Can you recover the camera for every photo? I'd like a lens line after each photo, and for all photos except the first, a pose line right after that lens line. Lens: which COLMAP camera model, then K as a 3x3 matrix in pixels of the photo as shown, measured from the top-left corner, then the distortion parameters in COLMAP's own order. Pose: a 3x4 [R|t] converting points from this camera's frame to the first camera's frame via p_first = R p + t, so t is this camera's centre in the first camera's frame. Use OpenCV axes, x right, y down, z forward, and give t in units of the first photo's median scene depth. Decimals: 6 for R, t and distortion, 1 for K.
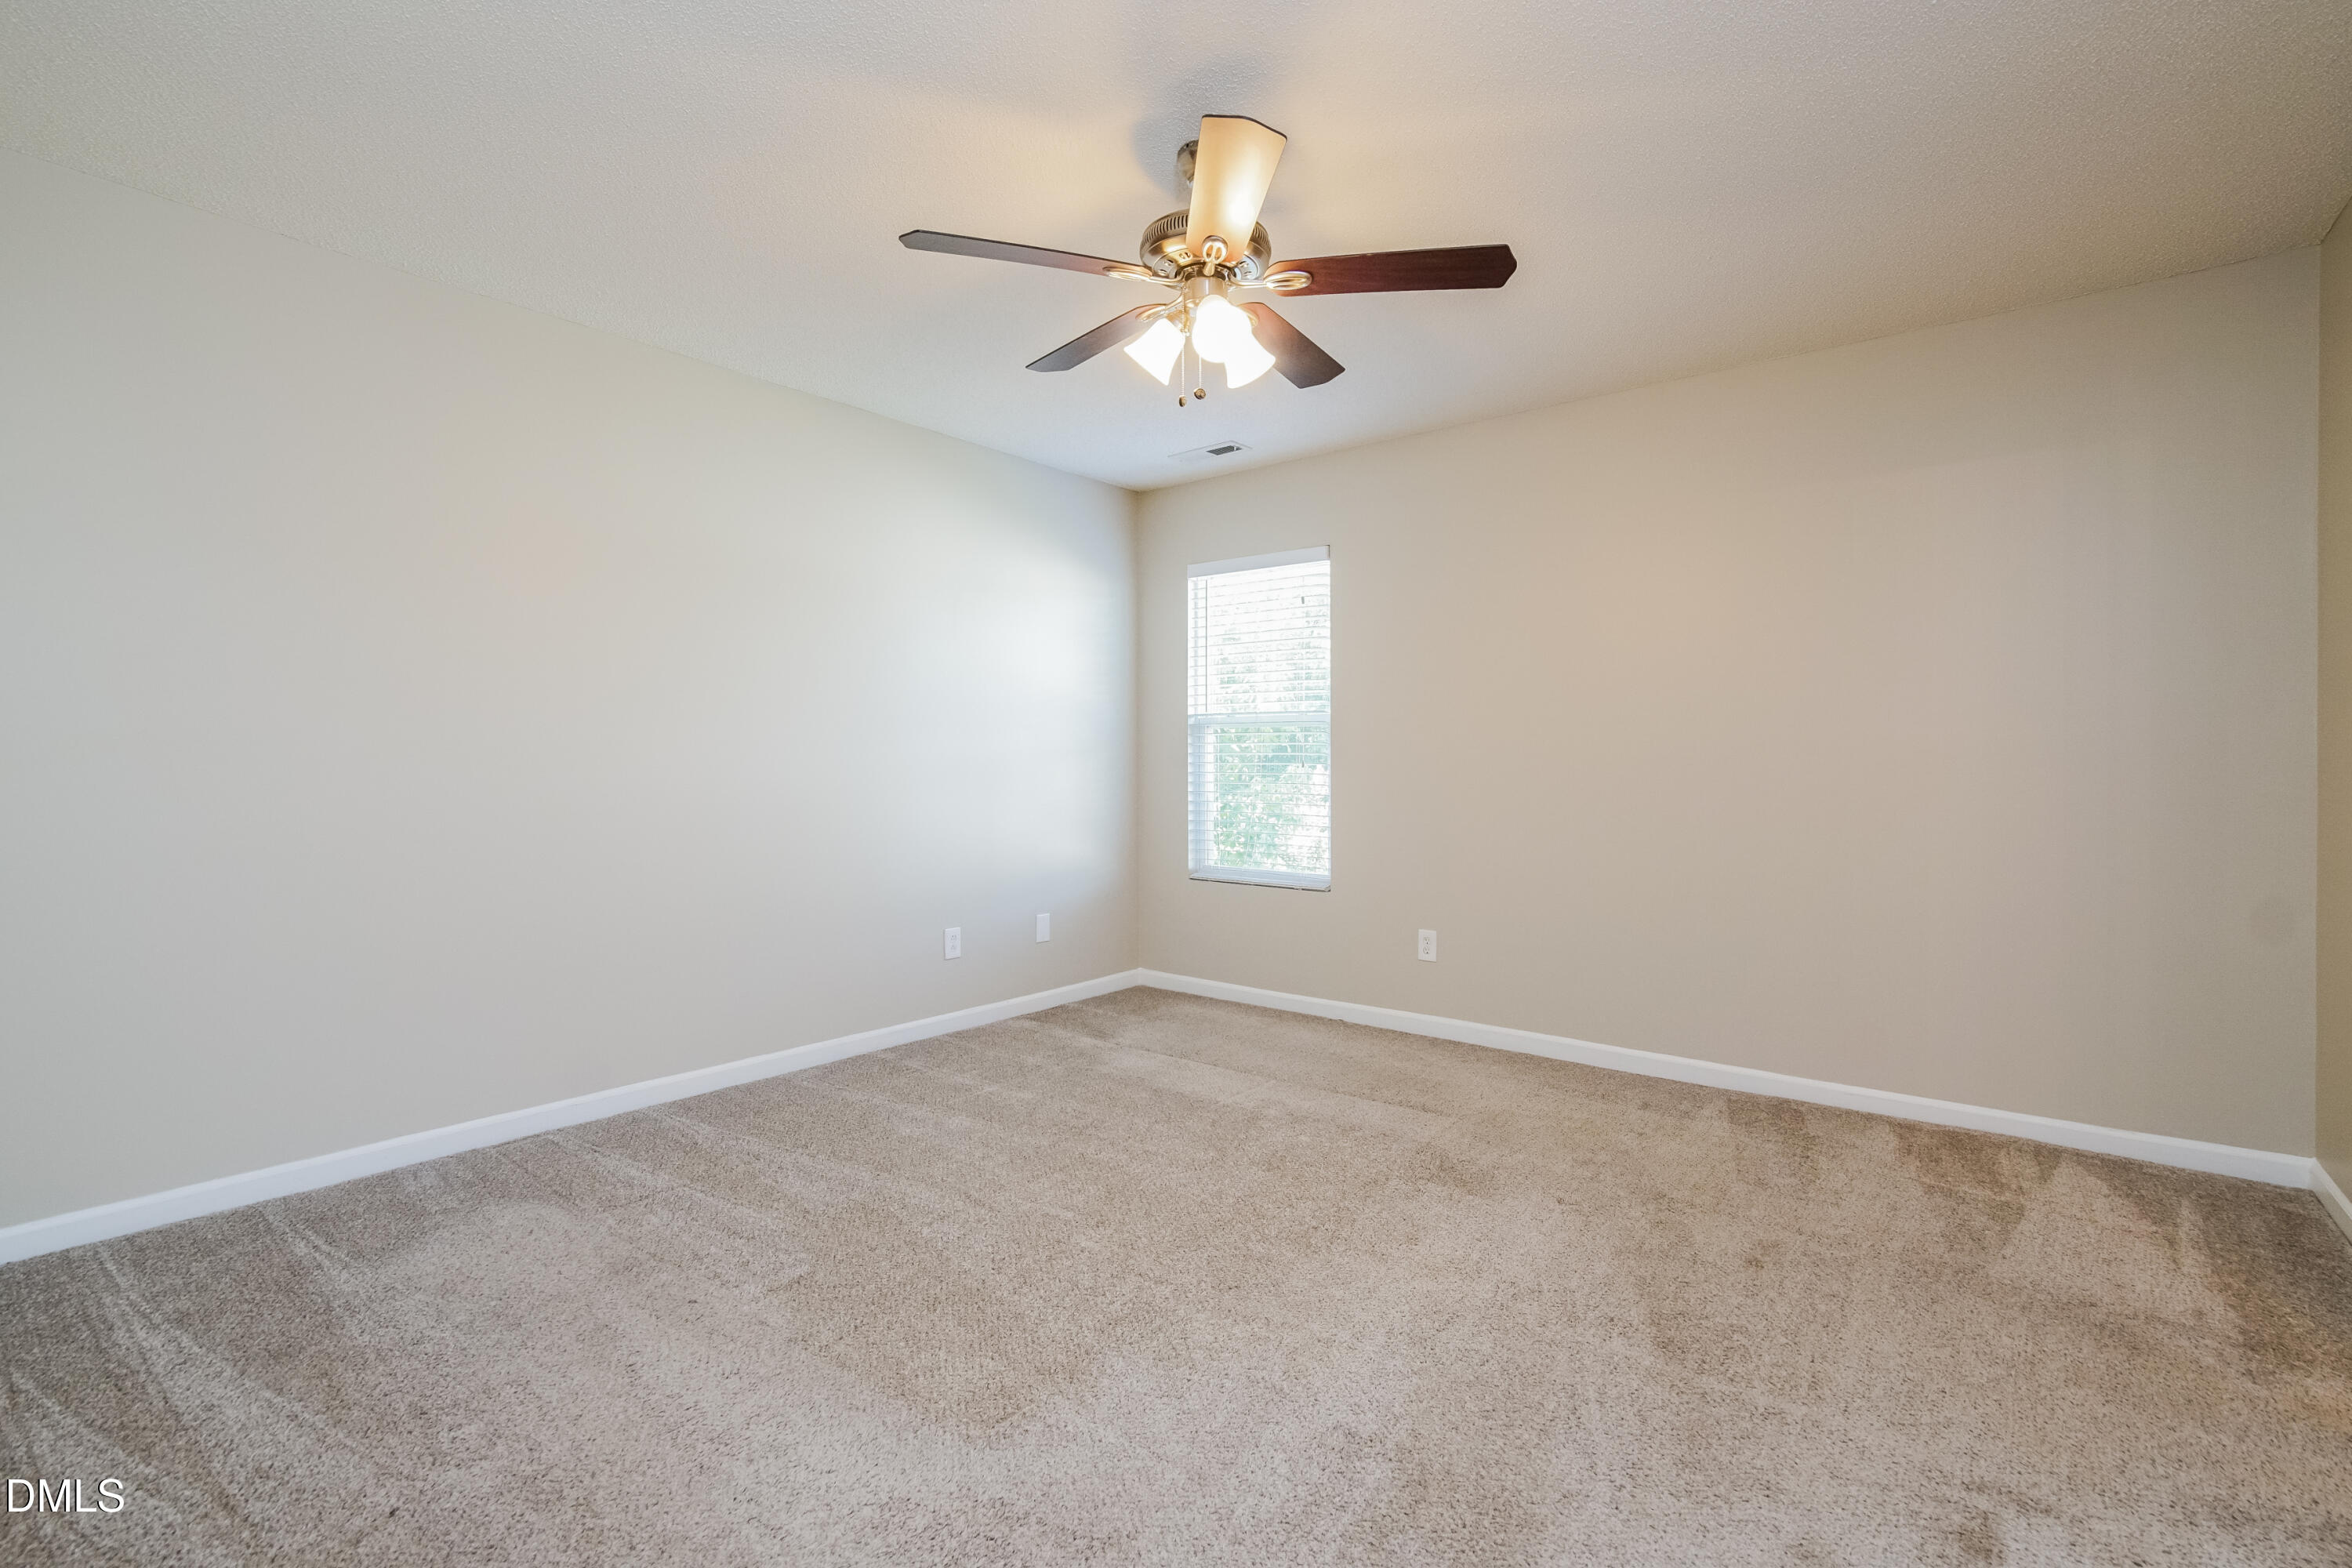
lens RADIAL K [[1049.9, 0, 1181.3], [0, 1049.9, 770.7], [0, 0, 1]] dist [-0.000467, -0.000029]
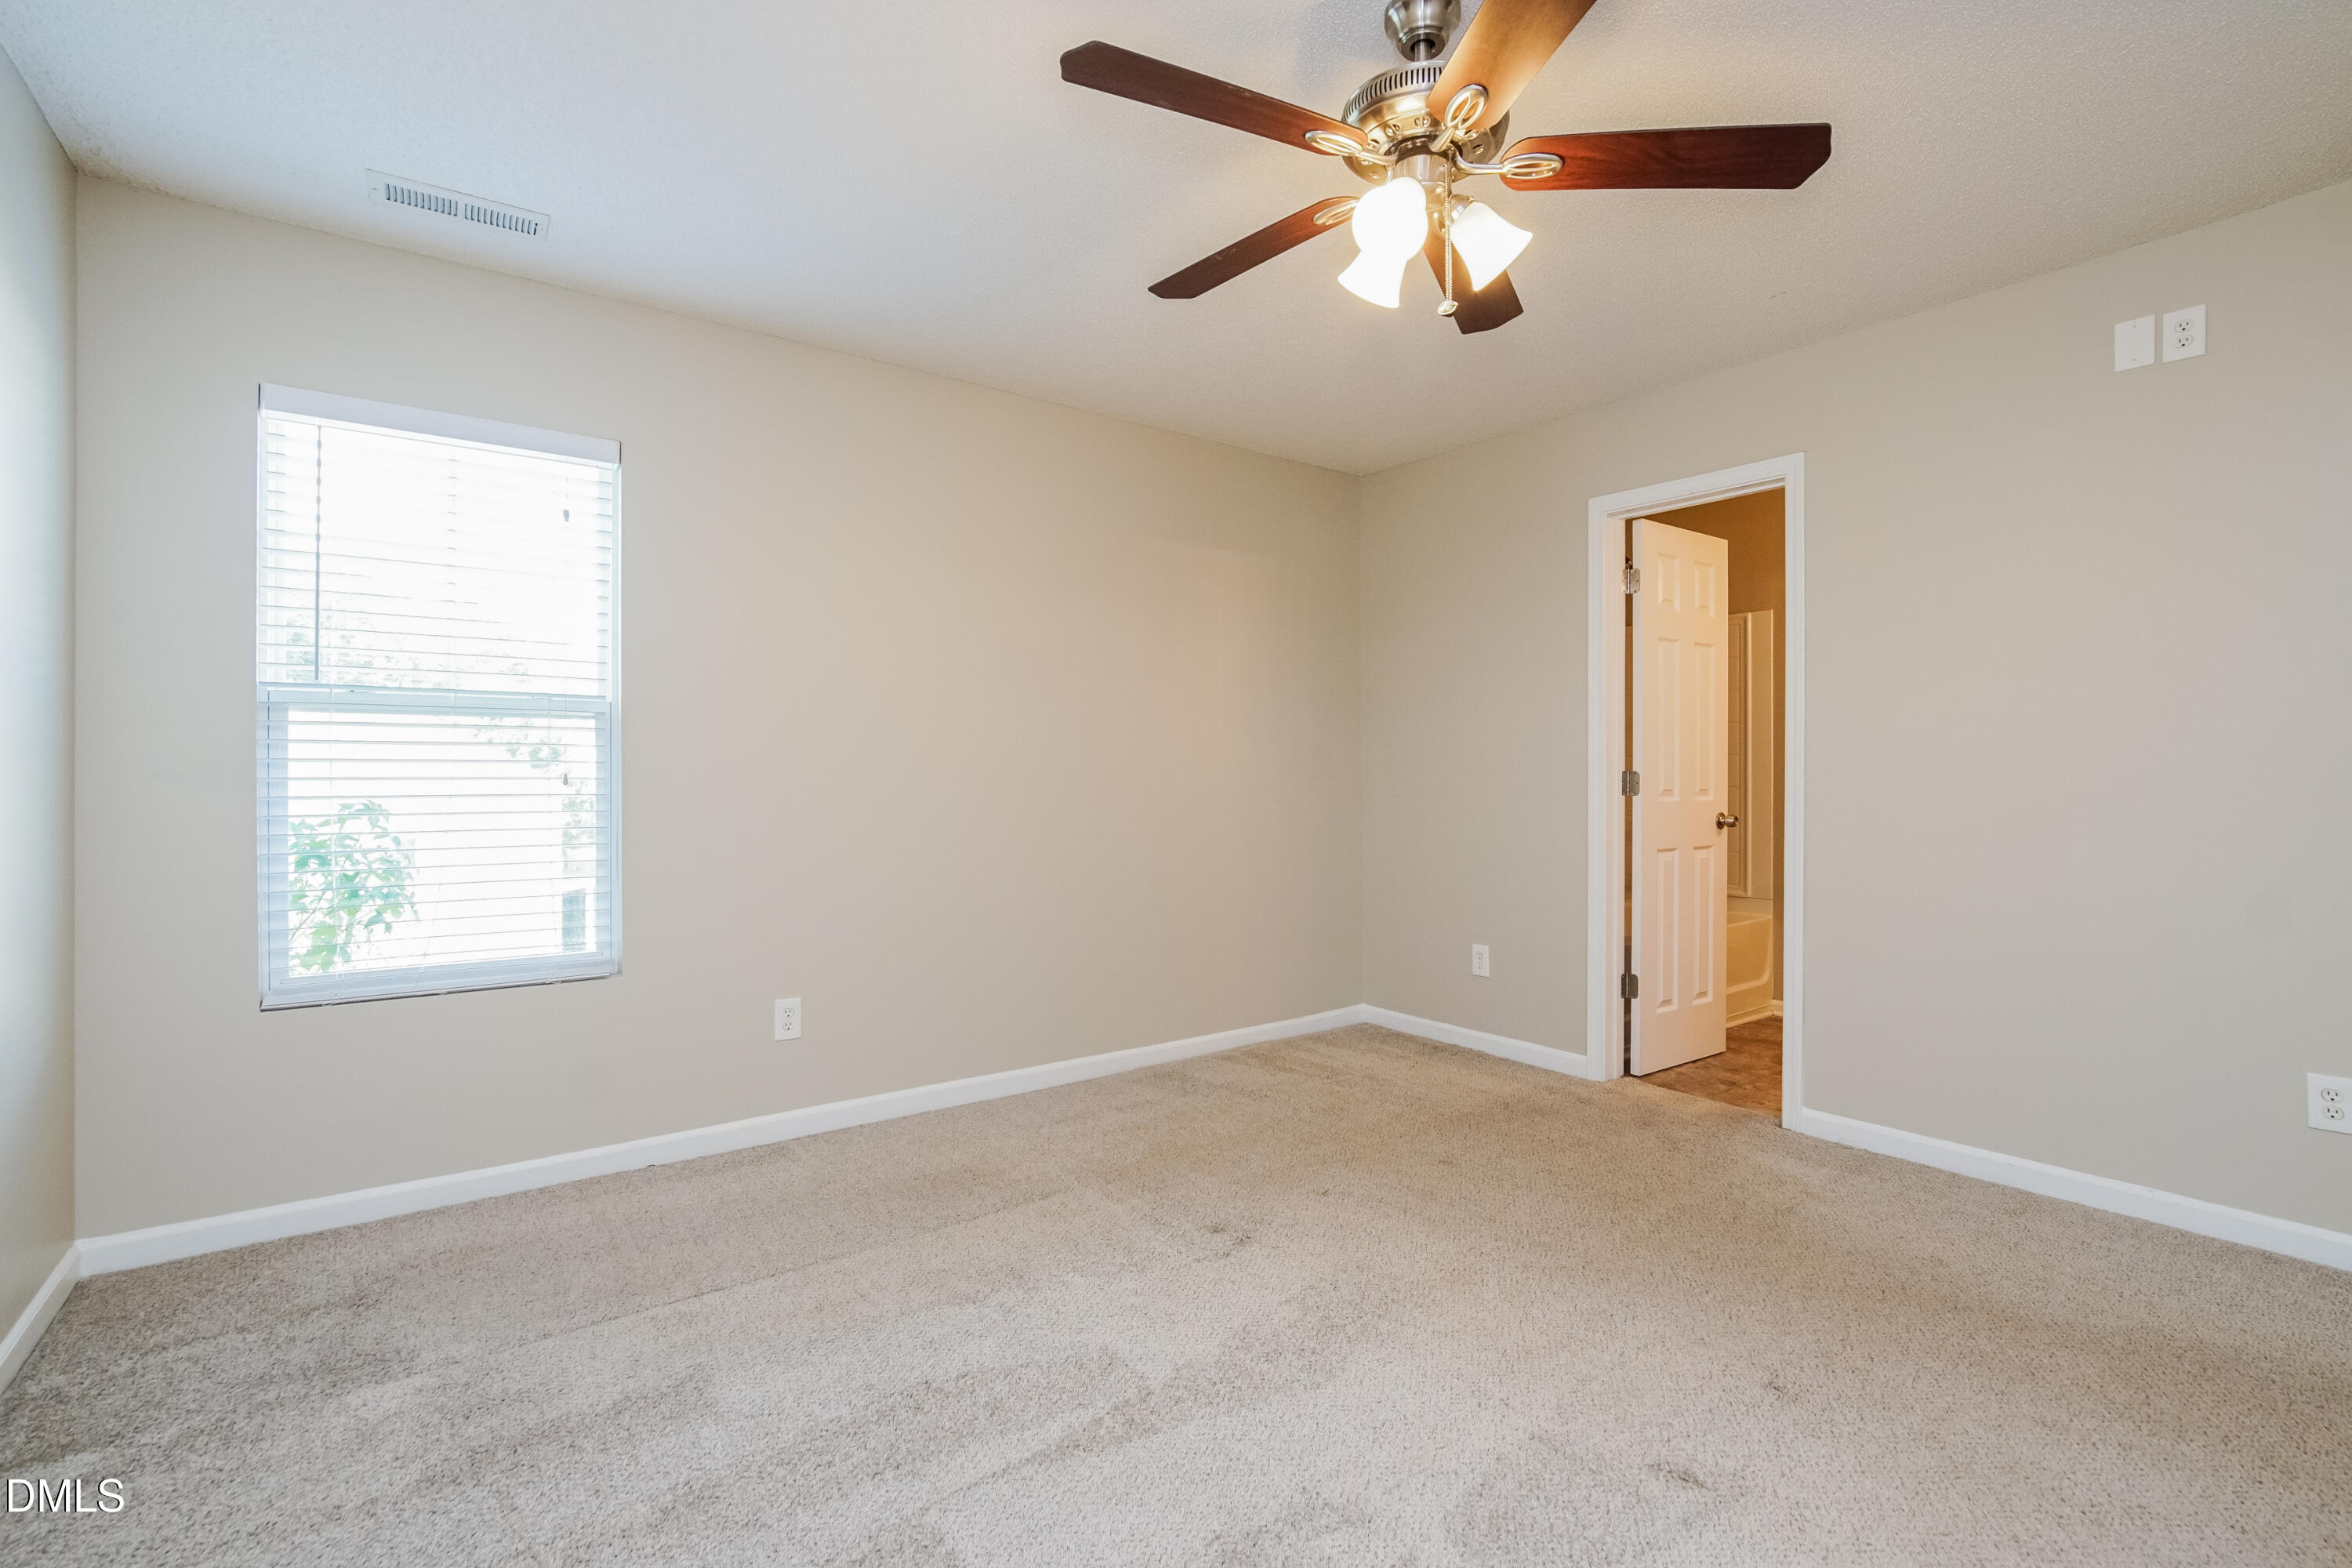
lens RADIAL K [[1049.9, 0, 1181.3], [0, 1049.9, 770.7], [0, 0, 1]] dist [-0.000467, -0.000029]
pose [[0.256296, -0.000210, 0.966598, -0.515792], [0.007031, 0.999974, -0.001647, -0.010918], [-0.966573, 0.007219, 0.256291, 0.646457]]
